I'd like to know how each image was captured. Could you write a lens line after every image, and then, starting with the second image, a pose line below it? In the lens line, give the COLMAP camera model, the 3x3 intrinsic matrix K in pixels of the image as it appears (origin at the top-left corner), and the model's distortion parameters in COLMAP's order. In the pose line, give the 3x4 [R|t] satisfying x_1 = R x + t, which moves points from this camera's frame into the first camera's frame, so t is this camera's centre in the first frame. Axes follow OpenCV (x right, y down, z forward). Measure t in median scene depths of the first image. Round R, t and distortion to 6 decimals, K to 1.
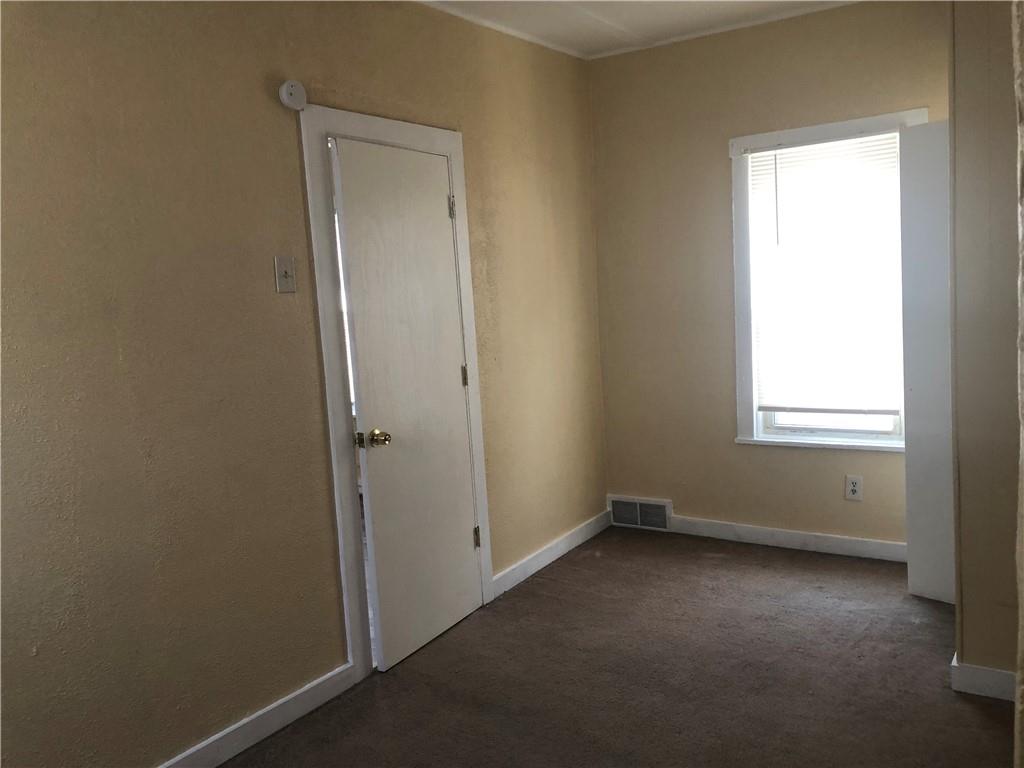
lens RADIAL K [[845.7, 0, 508.3], [0, 845.7, 378.7], [0, 0, 1]] dist [0.067753, -0.055136]
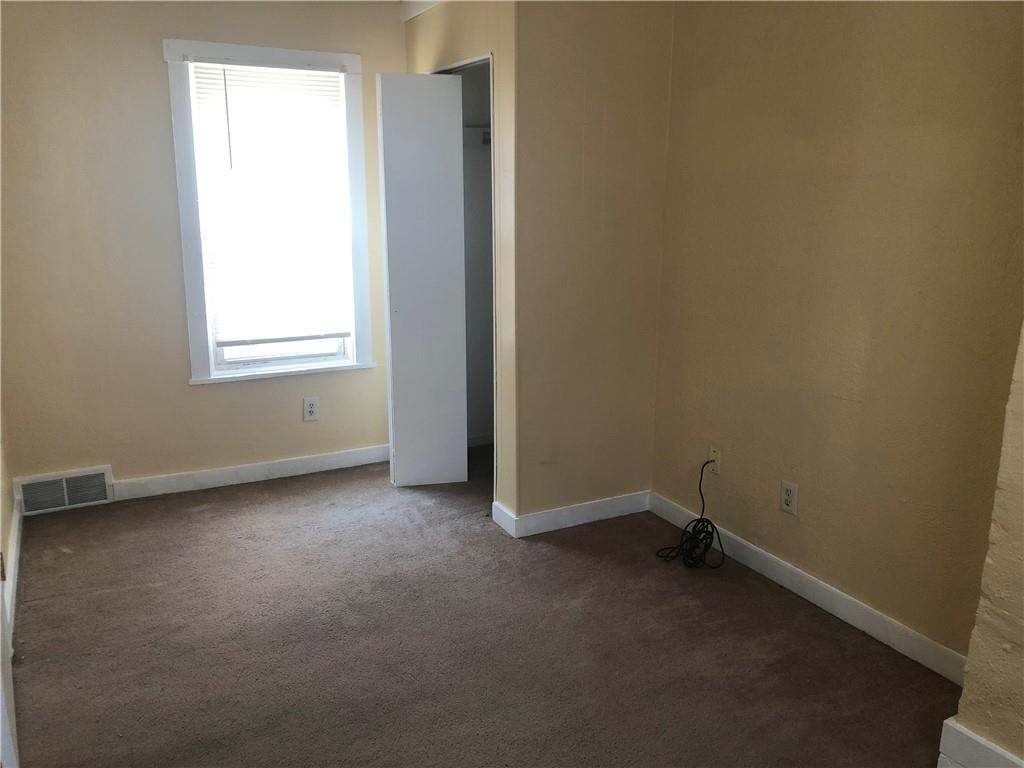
lens RADIAL K [[845.7, 0, 508.3], [0, 845.7, 378.7], [0, 0, 1]] dist [0.067753, -0.055136]
pose [[0.474031, -0.133951, 0.870260, -0.383408], [0.062348, 0.990986, 0.118572, -0.019328], [-0.878298, -0.001948, 0.478109, 0.271959]]
